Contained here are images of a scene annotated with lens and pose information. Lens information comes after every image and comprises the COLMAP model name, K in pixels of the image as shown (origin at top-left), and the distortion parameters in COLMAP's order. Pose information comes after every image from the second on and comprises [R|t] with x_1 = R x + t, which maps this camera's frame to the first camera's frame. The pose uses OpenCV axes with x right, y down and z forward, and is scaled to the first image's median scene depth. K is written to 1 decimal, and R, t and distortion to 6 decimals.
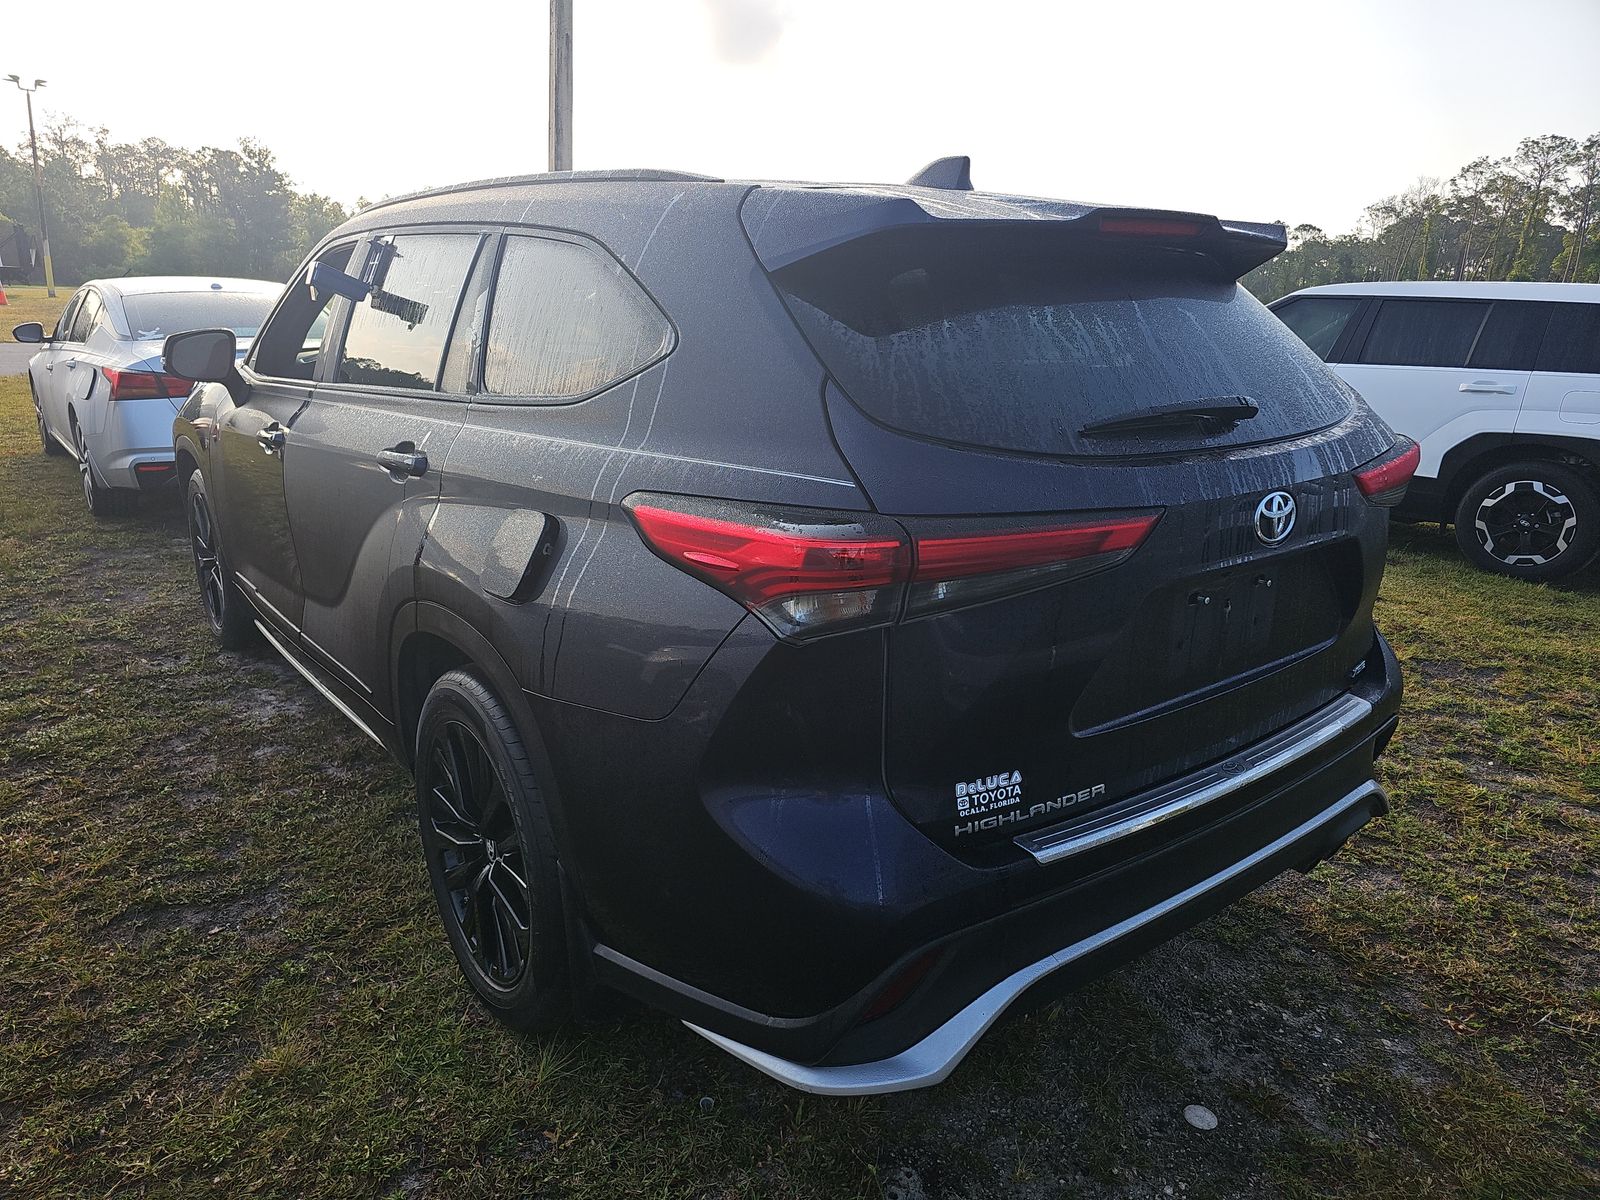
lens RADIAL K [[1079.5, 0, 804.9], [0, 1079.5, 600.0], [0, 0, 1]] dist [0.022243, -0.011690]
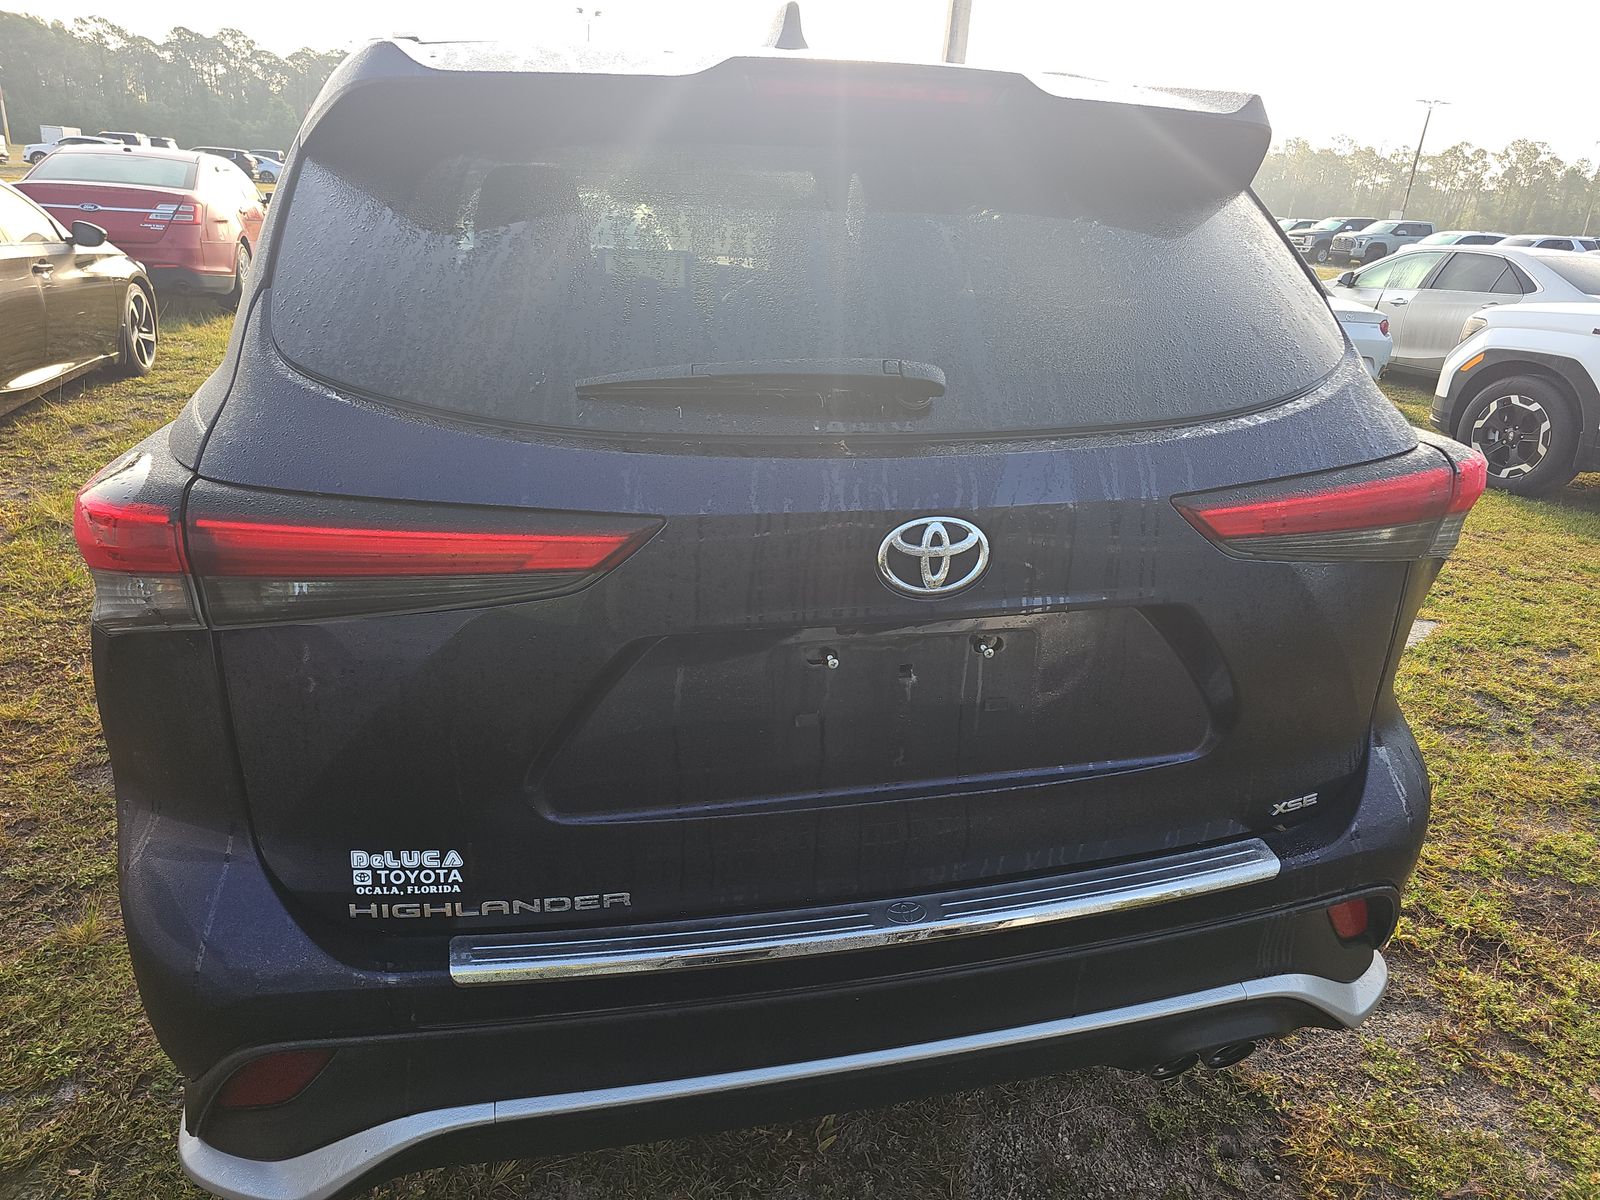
lens RADIAL K [[1079.5, 0, 797.7], [0, 1079.5, 596.1], [0, 0, 1]] dist [0.022243, -0.011690]
pose [[0.915287, 0.157014, -0.370940, 0.655124], [-0.132604, 0.987020, 0.090596, -0.108804], [0.380350, -0.033734, 0.924227, 0.421296]]
